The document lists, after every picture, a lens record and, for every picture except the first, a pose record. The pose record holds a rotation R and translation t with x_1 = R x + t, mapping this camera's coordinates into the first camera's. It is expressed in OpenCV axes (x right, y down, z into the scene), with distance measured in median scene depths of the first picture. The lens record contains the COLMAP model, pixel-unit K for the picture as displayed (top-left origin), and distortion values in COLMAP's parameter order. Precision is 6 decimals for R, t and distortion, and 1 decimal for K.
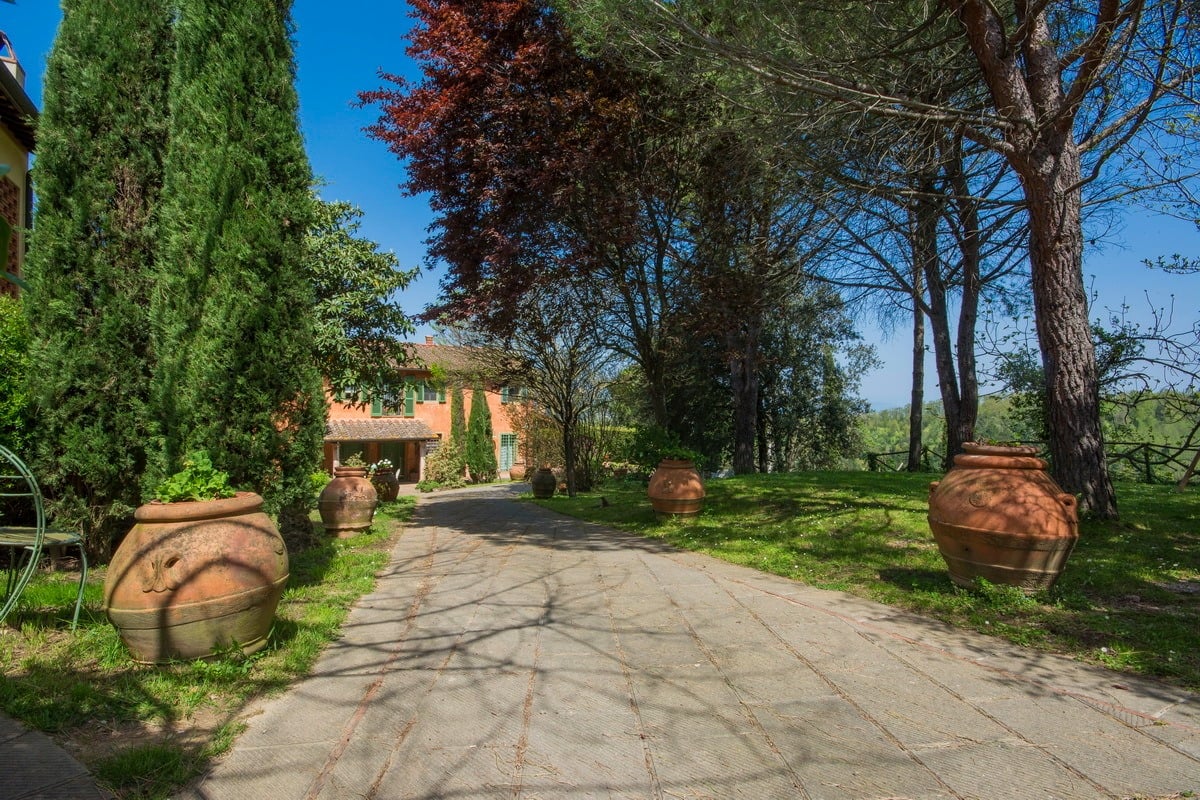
lens RADIAL K [[658.5, 0, 597.7], [0, 658.5, 404.7], [0, 0, 1]] dist [0.006065, 0.000756]
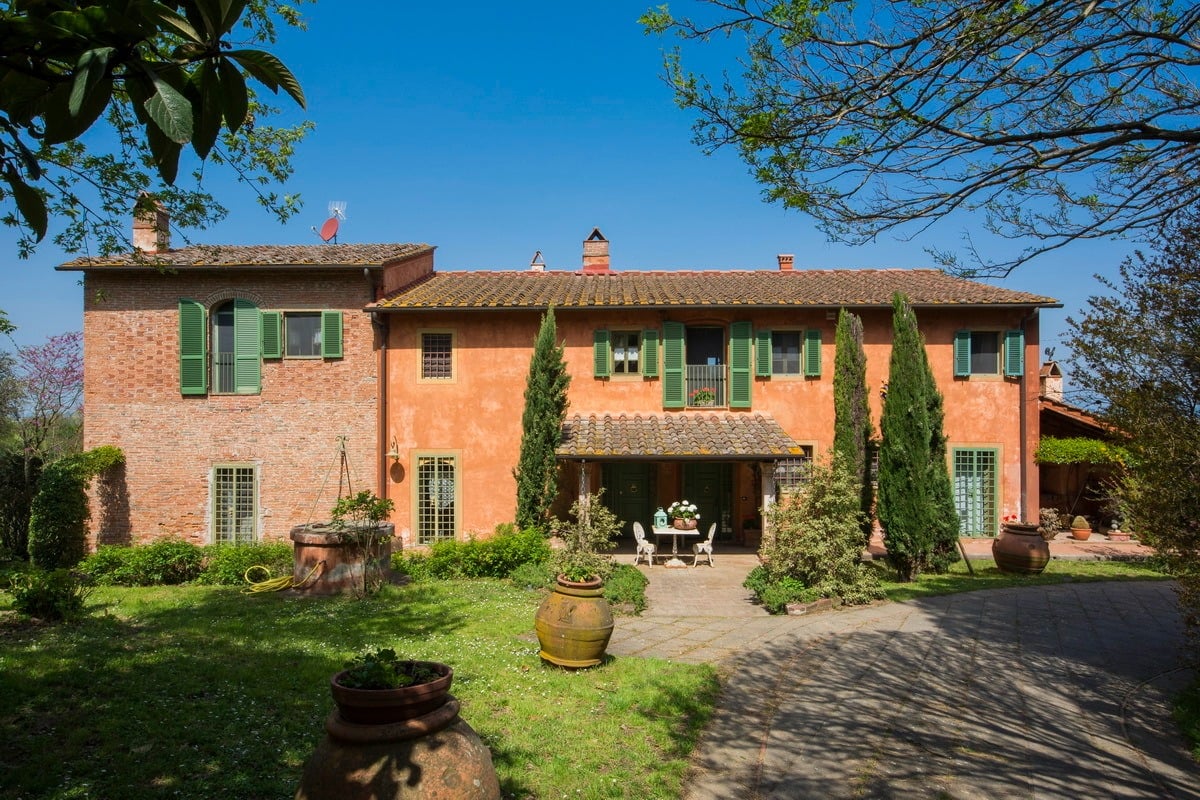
lens RADIAL K [[715.0, 0, 590.6], [0, 715.0, 408.7], [0, 0, 1]] dist [0.004350, 0.001059]
pose [[0.859947, -0.011145, -0.510262, -0.121406], [0.007061, 0.999926, -0.009941, 0.023188], [0.510335, 0.004945, 0.859962, 0.520079]]
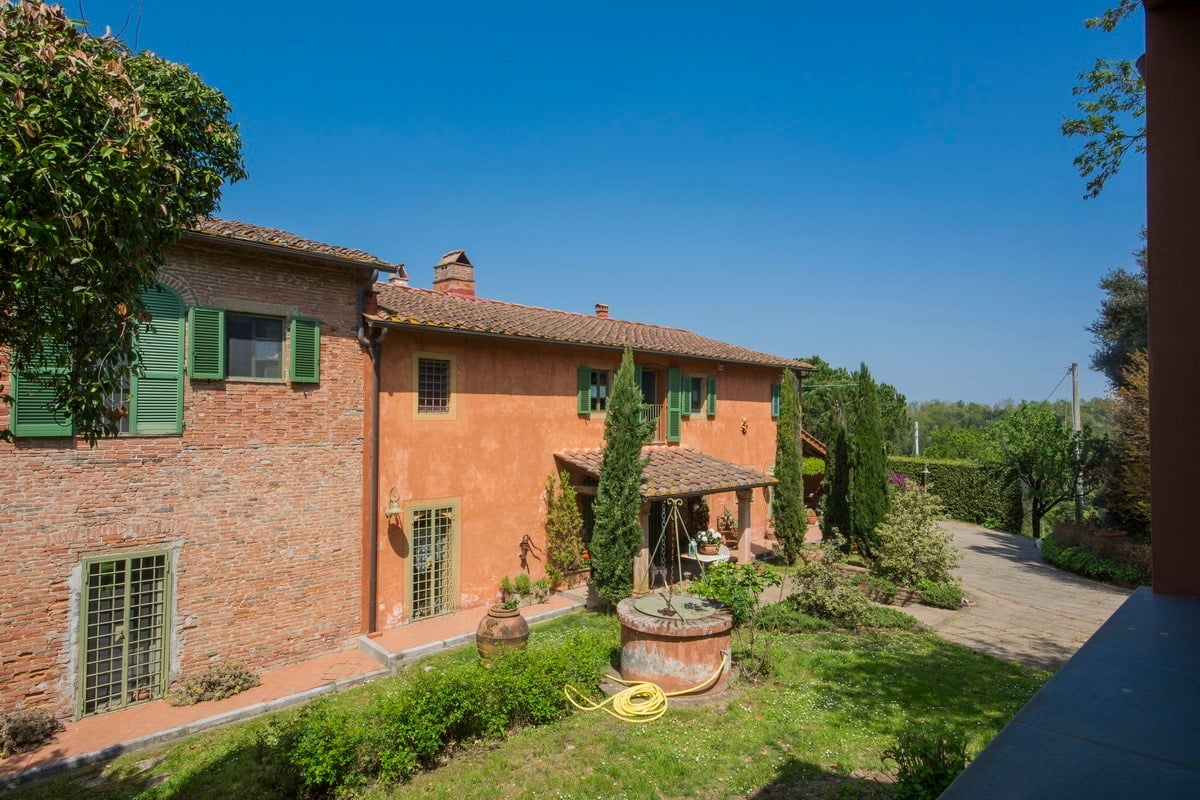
lens RADIAL K [[659.7, 0, 600.4], [0, 659.7, 408.2], [0, 0, 1]] dist [0.011603, -0.001054]
pose [[0.966427, -0.002174, 0.256932, -0.493630], [0.007892, 0.999744, -0.021225, 0.000928], [-0.256820, 0.022540, 0.966196, 0.500511]]
